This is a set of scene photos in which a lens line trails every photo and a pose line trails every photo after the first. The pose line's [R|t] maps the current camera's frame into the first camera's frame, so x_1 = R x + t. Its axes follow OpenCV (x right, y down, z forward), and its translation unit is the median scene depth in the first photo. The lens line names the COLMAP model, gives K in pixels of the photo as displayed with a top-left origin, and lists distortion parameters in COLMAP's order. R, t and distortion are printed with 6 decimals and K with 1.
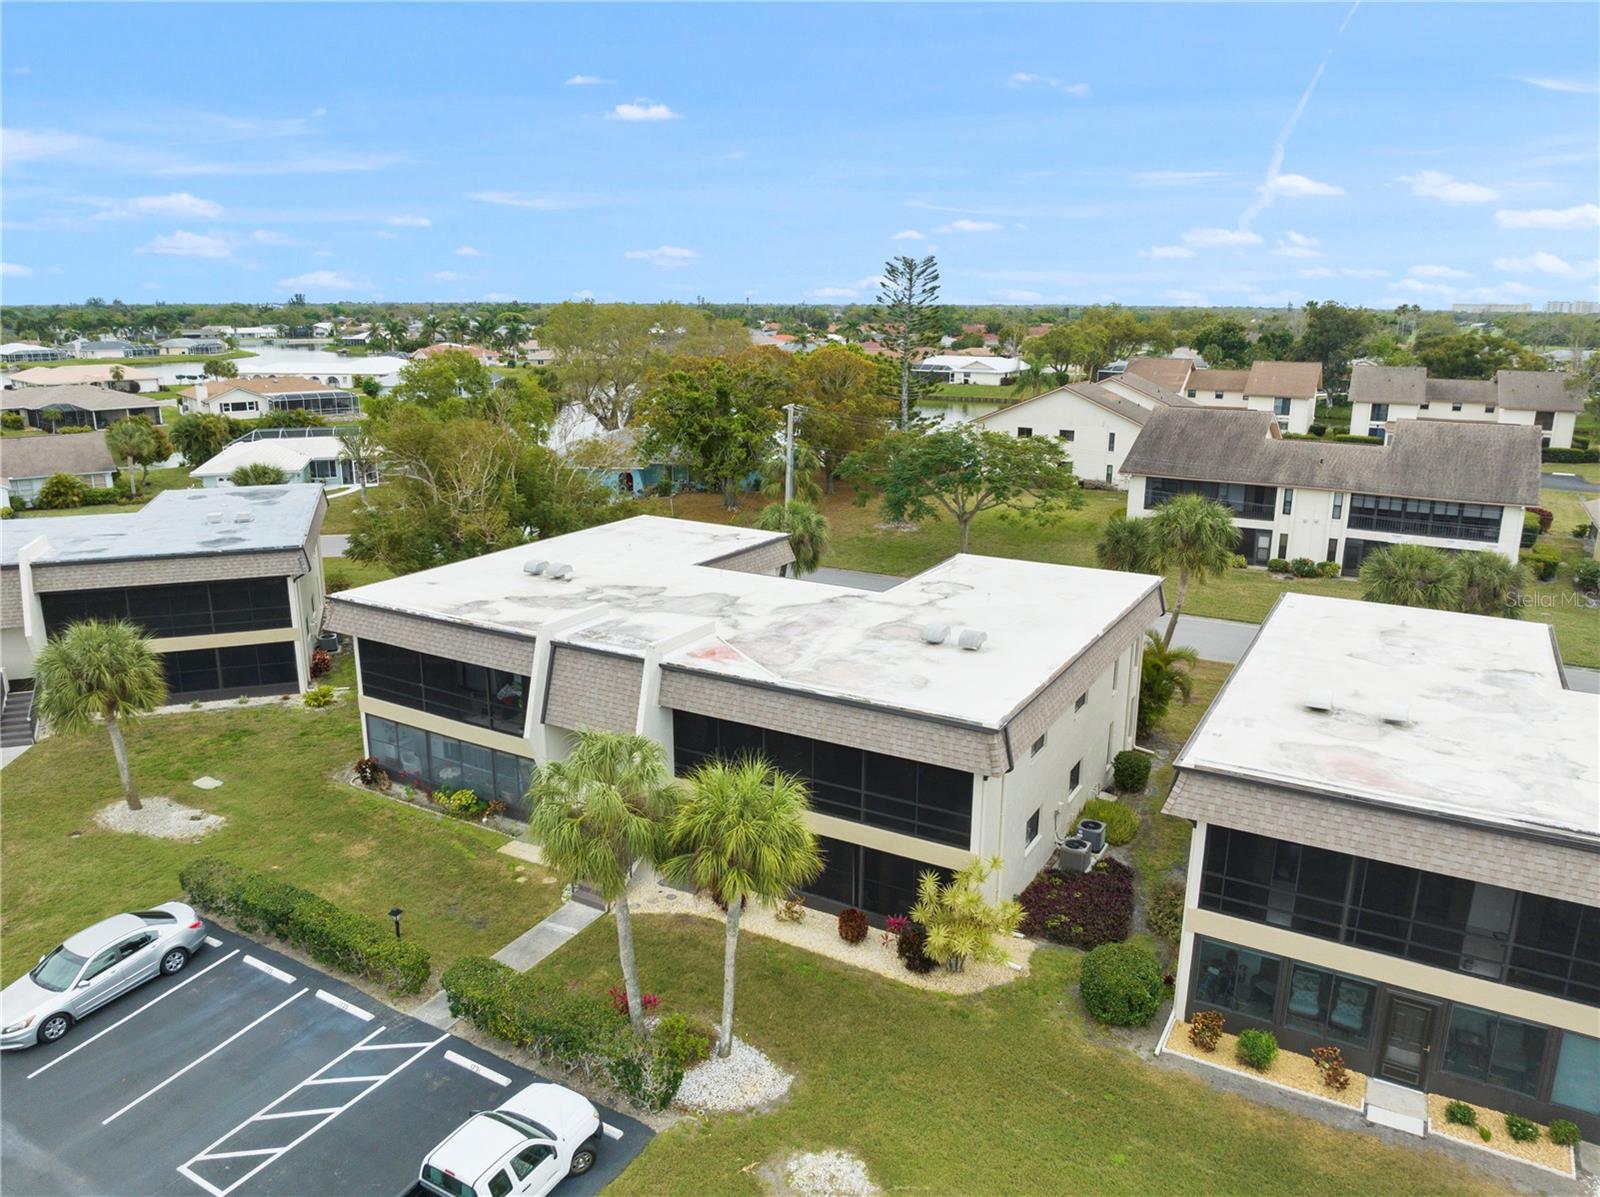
lens RADIAL K [[1120.2, 0, 800.0], [0, 1120.2, 598.5], [0, 0, 1]] dist [-0.026611, -0.030146]
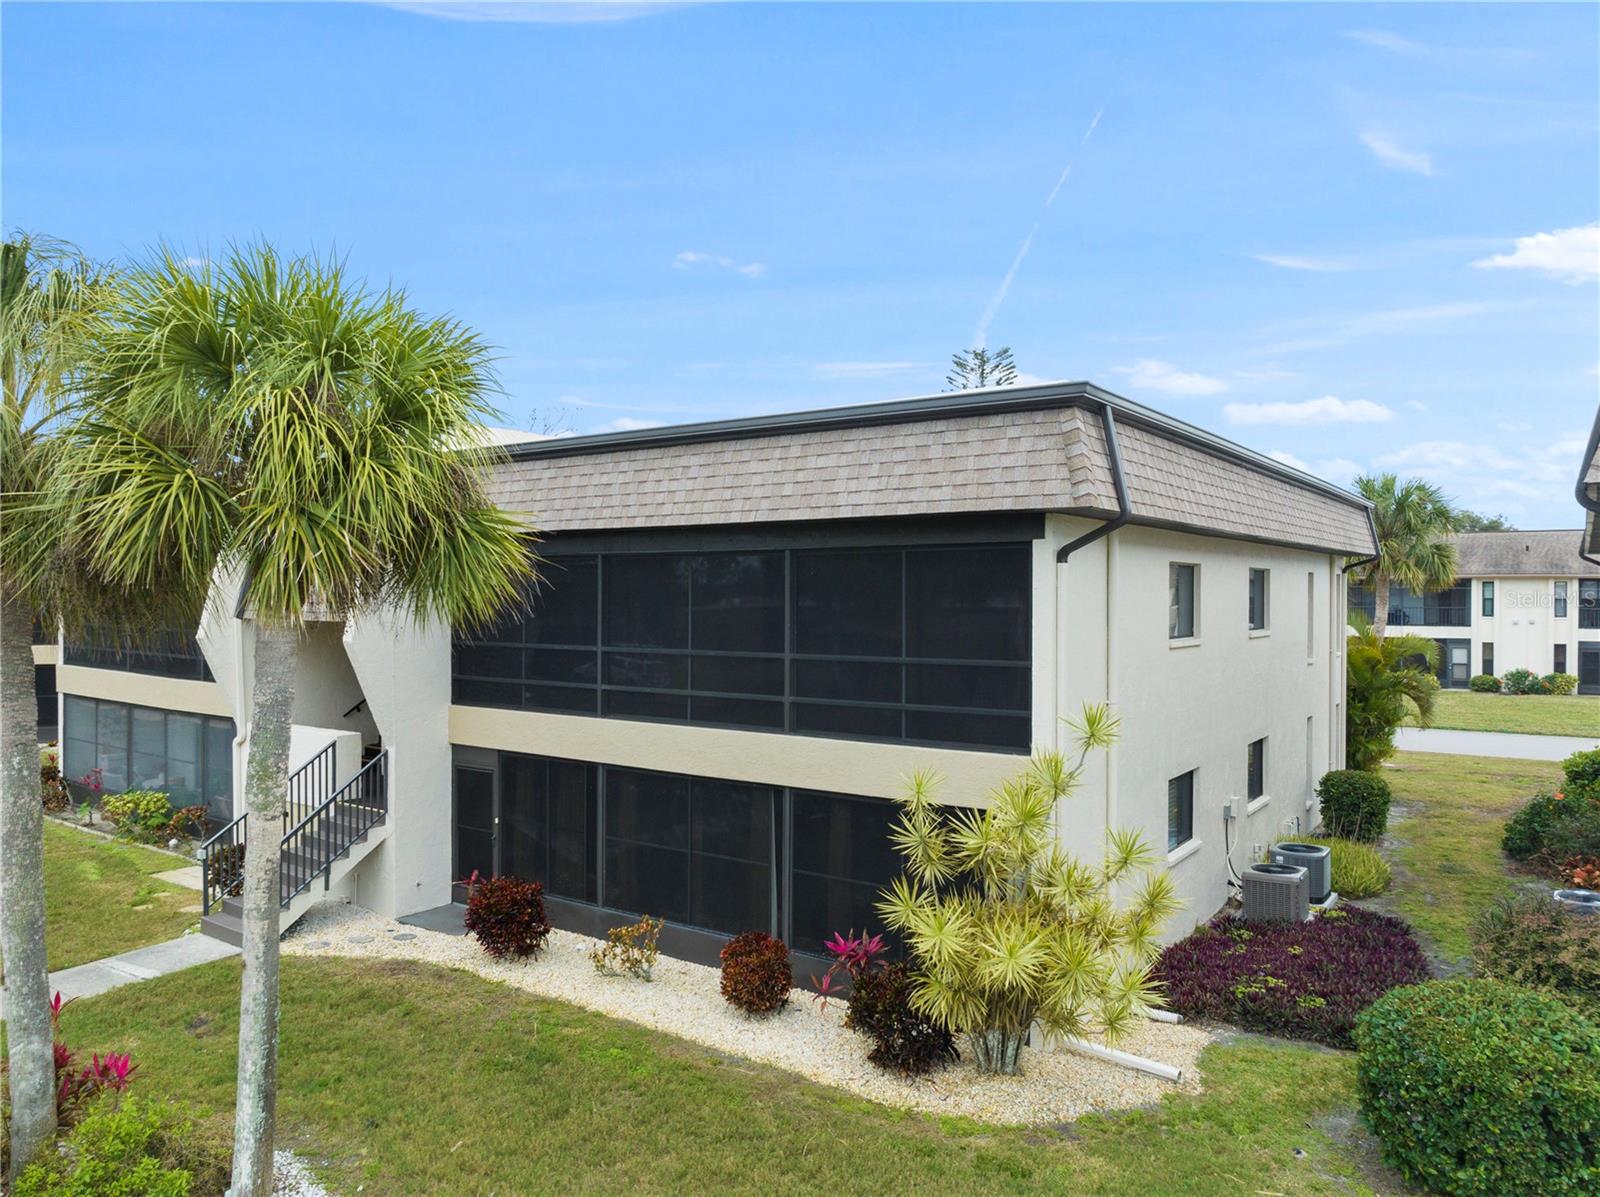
lens RADIAL K [[1132.6, 0, 800.0], [0, 1132.6, 598.5], [0, 0, 1]] dist [-0.043445, 0.007567]
pose [[0.996109, -0.001285, -0.088117, 0.106496], [-0.020650, 0.968650, -0.247570, 0.277183], [0.085673, 0.248427, 0.964855, 0.595657]]
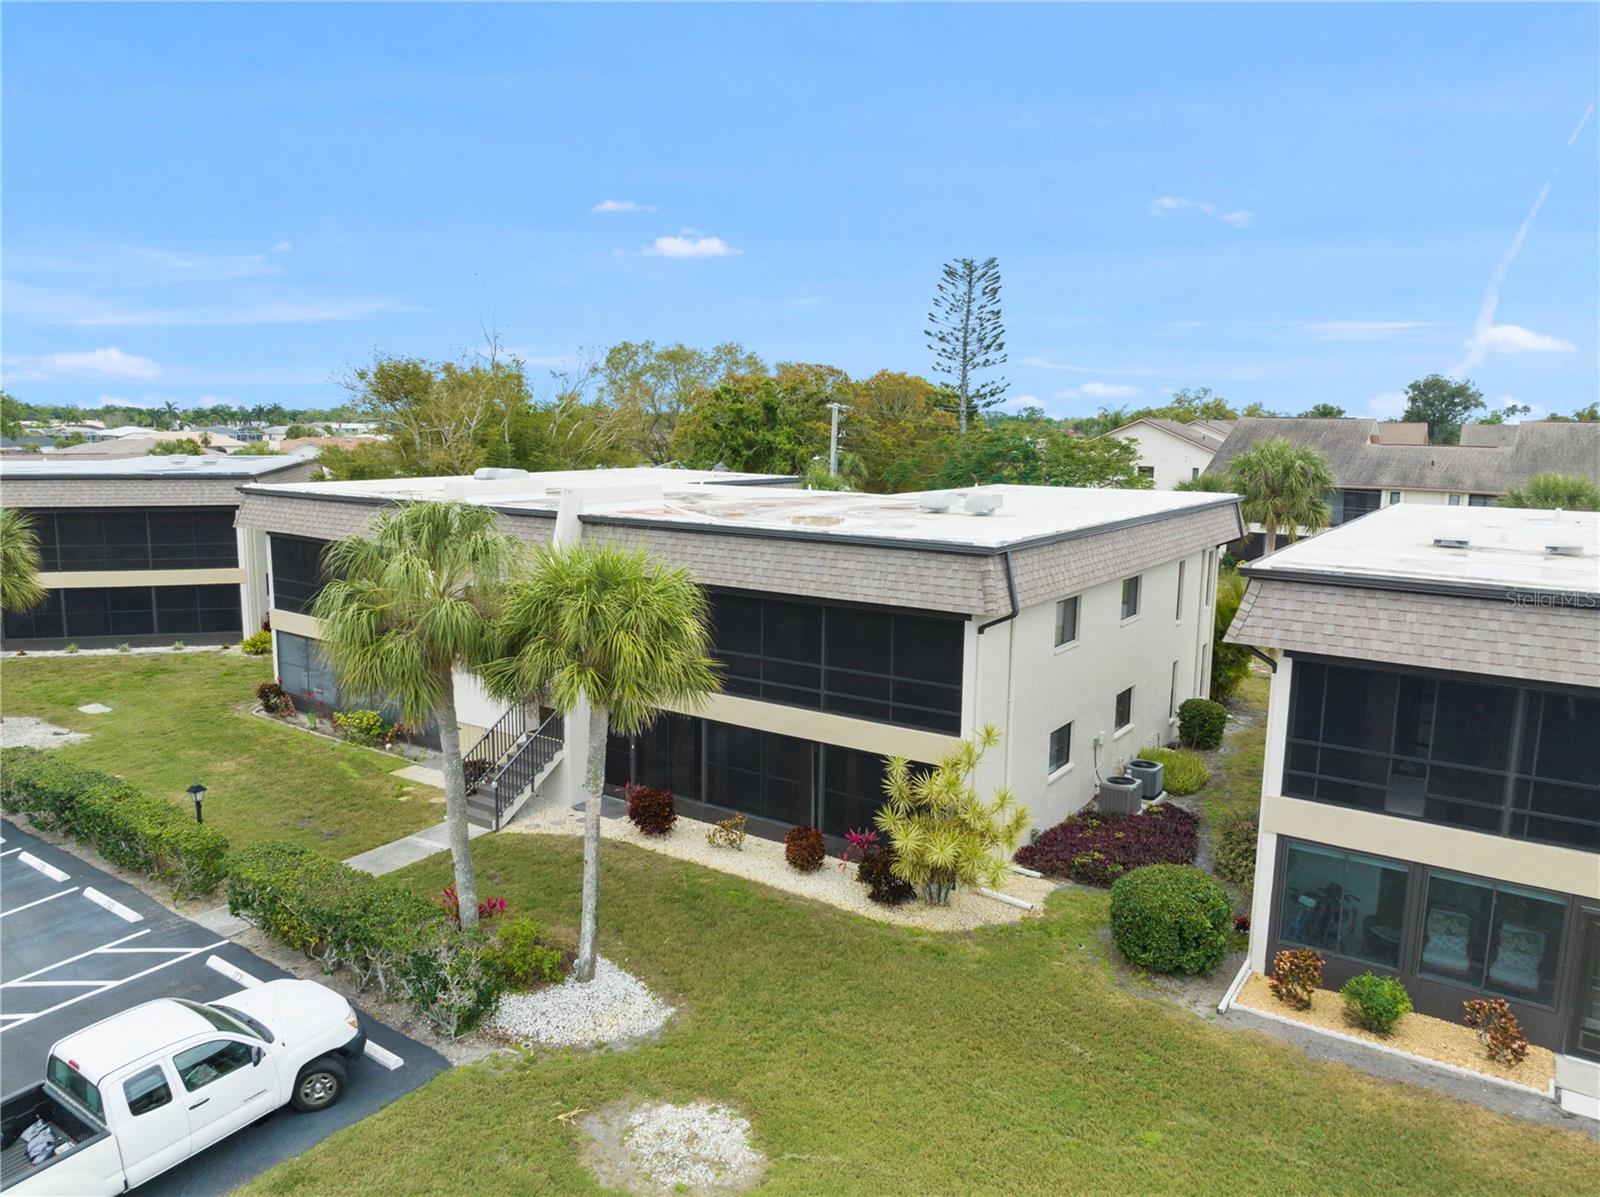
lens RADIAL K [[1121.8, 0, 800.0], [0, 1121.8, 598.5], [0, 0, 1]] dist [-0.038064, 0.001695]
pose [[0.996703, 0.019504, -0.078759, 0.104895], [-0.027259, 0.994752, -0.098618, 0.213589], [0.076423, 0.100439, 0.992004, 0.263433]]
